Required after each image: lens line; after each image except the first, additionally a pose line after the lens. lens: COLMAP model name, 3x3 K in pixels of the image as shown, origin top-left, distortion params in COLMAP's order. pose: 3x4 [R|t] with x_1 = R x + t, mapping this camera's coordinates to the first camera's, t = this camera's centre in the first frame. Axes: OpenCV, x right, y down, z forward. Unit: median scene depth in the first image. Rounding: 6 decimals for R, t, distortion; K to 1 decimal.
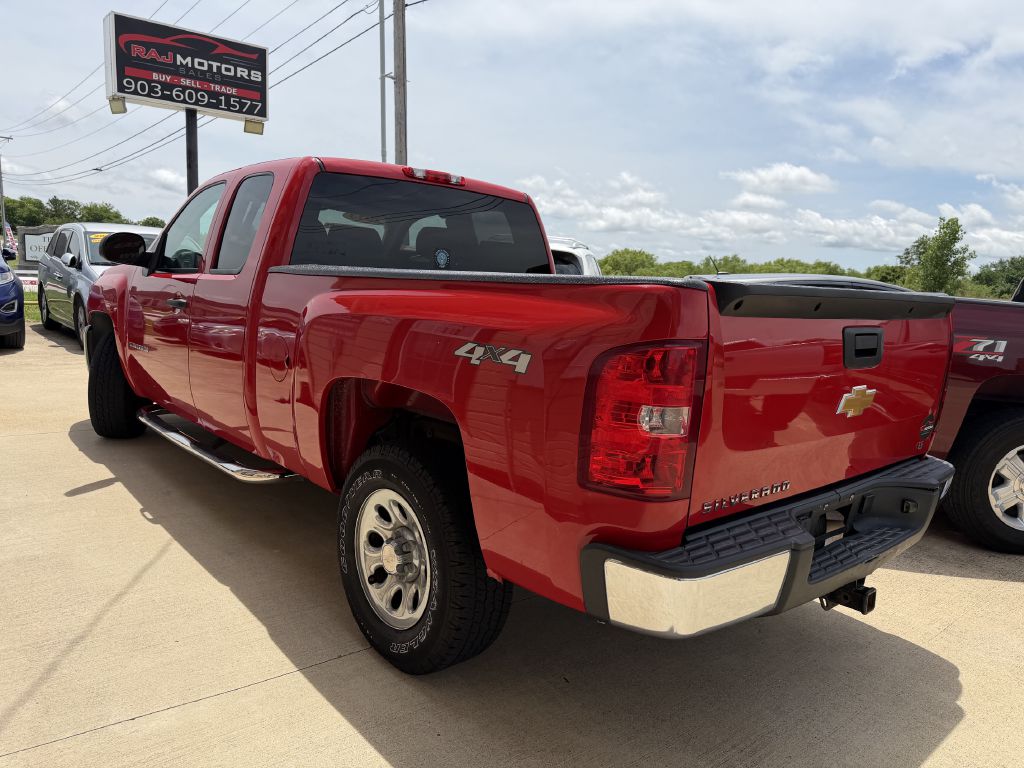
lens RADIAL K [[723.6, 0, 508.4], [0, 723.6, 394.6], [0, 0, 1]] dist [0.044732, -0.054112]
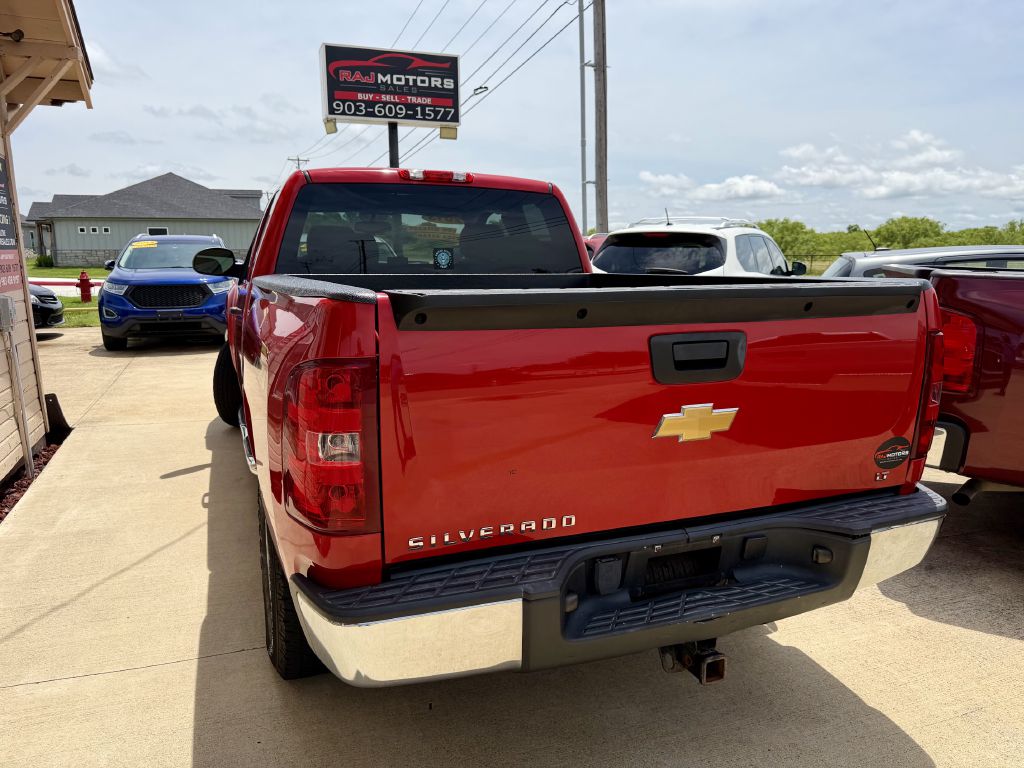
lens RADIAL K [[725.9, 0, 509.1], [0, 725.9, 387.0], [0, 0, 1]] dist [0.037786, -0.047445]
pose [[0.941823, 0.009158, -0.335983, 0.107587], [-0.006321, 0.999935, 0.009536, -0.007380], [0.336049, -0.006857, 0.941820, 0.031103]]
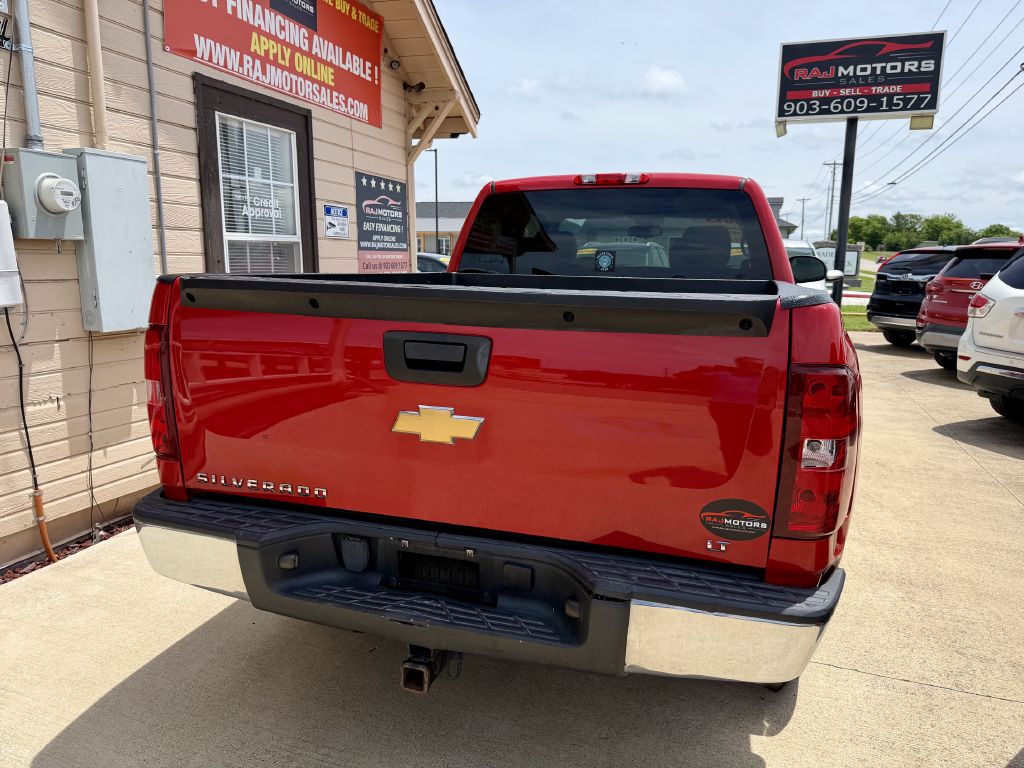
lens RADIAL K [[727.9, 0, 508.8], [0, 727.9, 397.5], [0, 0, 1]] dist [0.000371, -0.002914]
pose [[0.511972, 0.121454, -0.850372, 0.231742], [-0.131257, 0.989390, 0.062285, -0.015893], [0.848914, 0.079729, 0.522482, 0.125938]]
